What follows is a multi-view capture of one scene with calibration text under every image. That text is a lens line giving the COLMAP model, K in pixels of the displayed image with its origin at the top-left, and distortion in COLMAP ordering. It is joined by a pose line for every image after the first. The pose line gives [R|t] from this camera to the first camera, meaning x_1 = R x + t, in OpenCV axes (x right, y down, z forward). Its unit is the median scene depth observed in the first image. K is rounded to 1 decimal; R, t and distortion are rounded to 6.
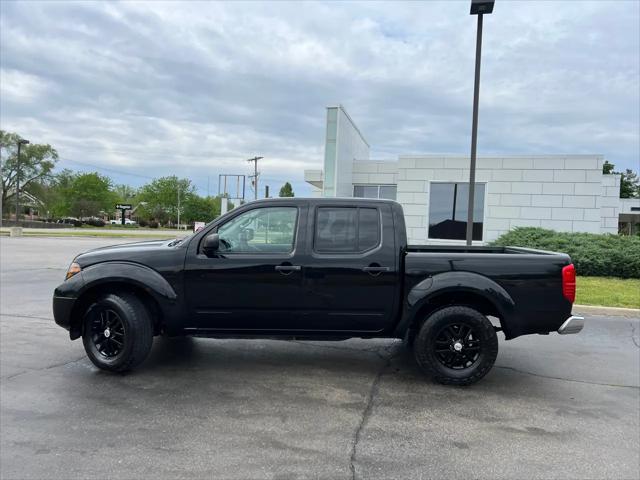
lens RADIAL K [[492.0, 0, 322.8], [0, 492.0, 240.4], [0, 0, 1]] dist [0.025276, -0.000629]
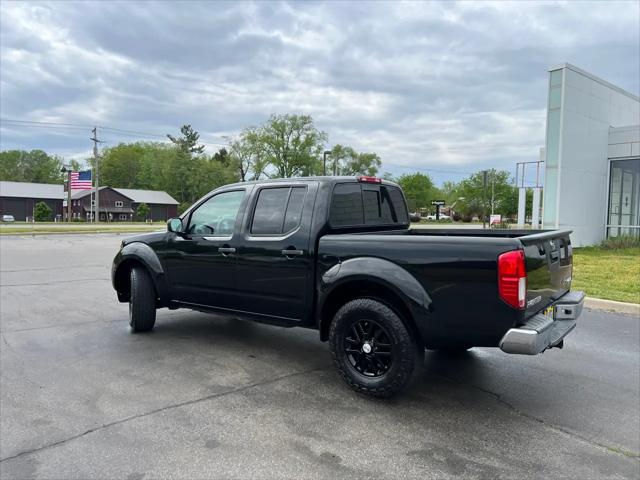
lens RADIAL K [[488.7, 0, 314.8], [0, 488.7, 235.8], [0, 0, 1]] dist [0.075826, -0.074415]
pose [[0.778708, -0.003974, -0.627374, 0.208633], [0.004546, 0.999989, -0.000691, 0.008056], [0.627370, -0.002314, 0.778718, 0.088801]]
